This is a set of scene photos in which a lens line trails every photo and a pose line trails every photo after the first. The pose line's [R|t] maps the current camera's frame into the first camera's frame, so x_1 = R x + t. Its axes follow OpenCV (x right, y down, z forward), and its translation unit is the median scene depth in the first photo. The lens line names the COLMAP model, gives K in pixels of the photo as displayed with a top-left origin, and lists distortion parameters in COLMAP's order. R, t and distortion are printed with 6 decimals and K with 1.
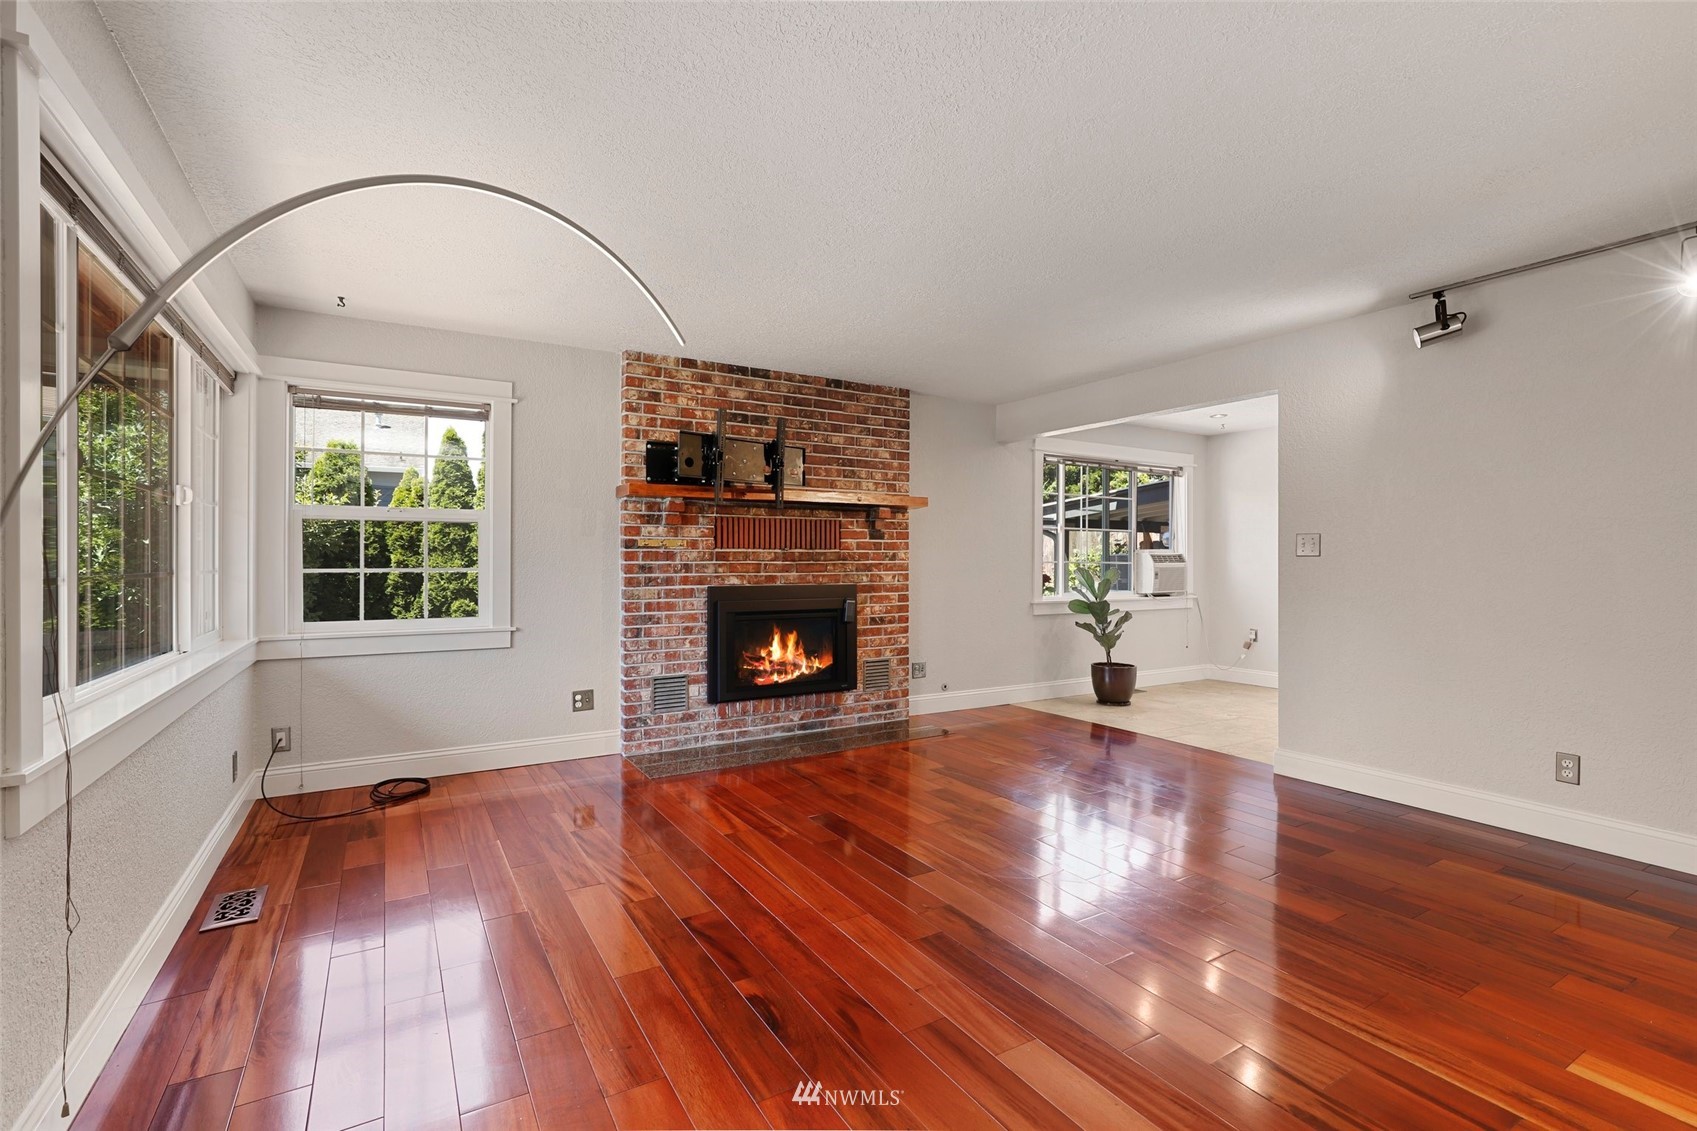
lens RADIAL K [[780.8, 0, 866.6], [0, 780.8, 568.6], [0, 0, 1]] dist [-0.041973, 0.019994]
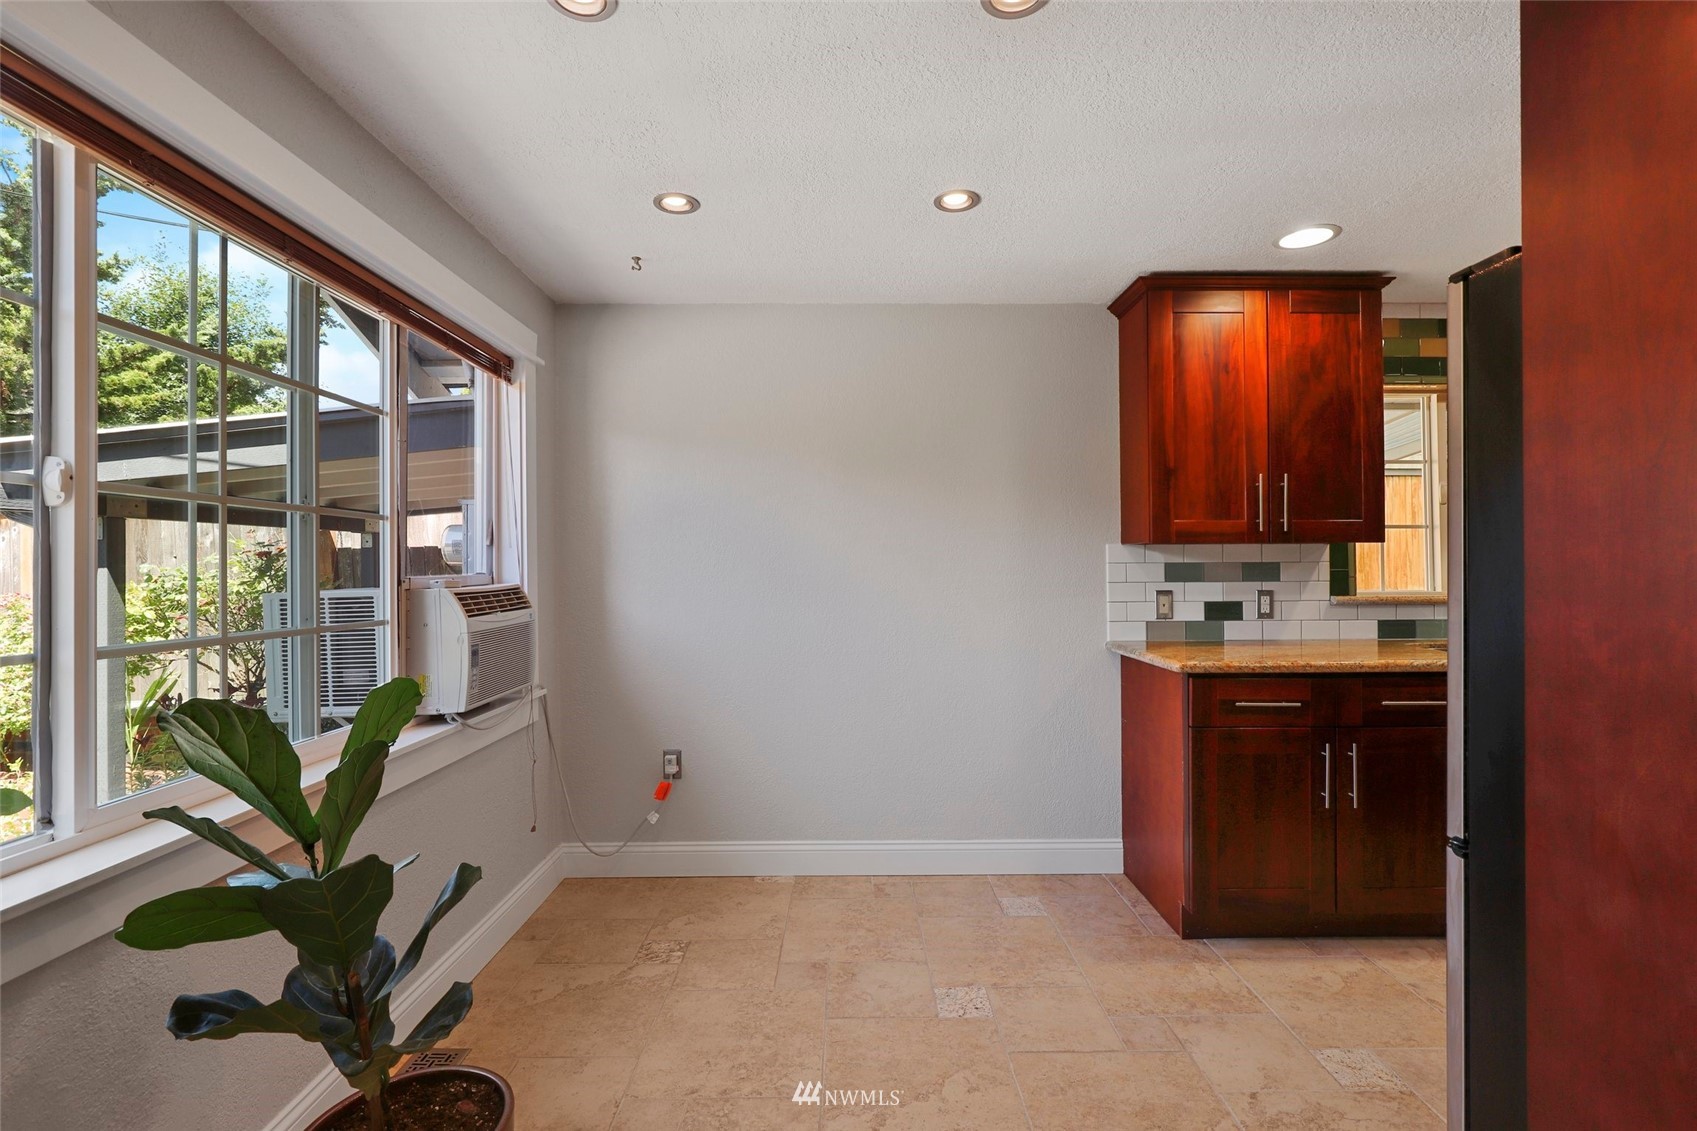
lens RADIAL K [[780.8, 0, 866.6], [0, 780.8, 568.6], [0, 0, 1]] dist [-0.041973, 0.019994]
pose [[0.516473, -0.003054, 0.856298, 0.174333], [0.010272, 0.999944, -0.002629, -0.024910], [-0.856242, 0.010154, 0.516476, 0.671051]]
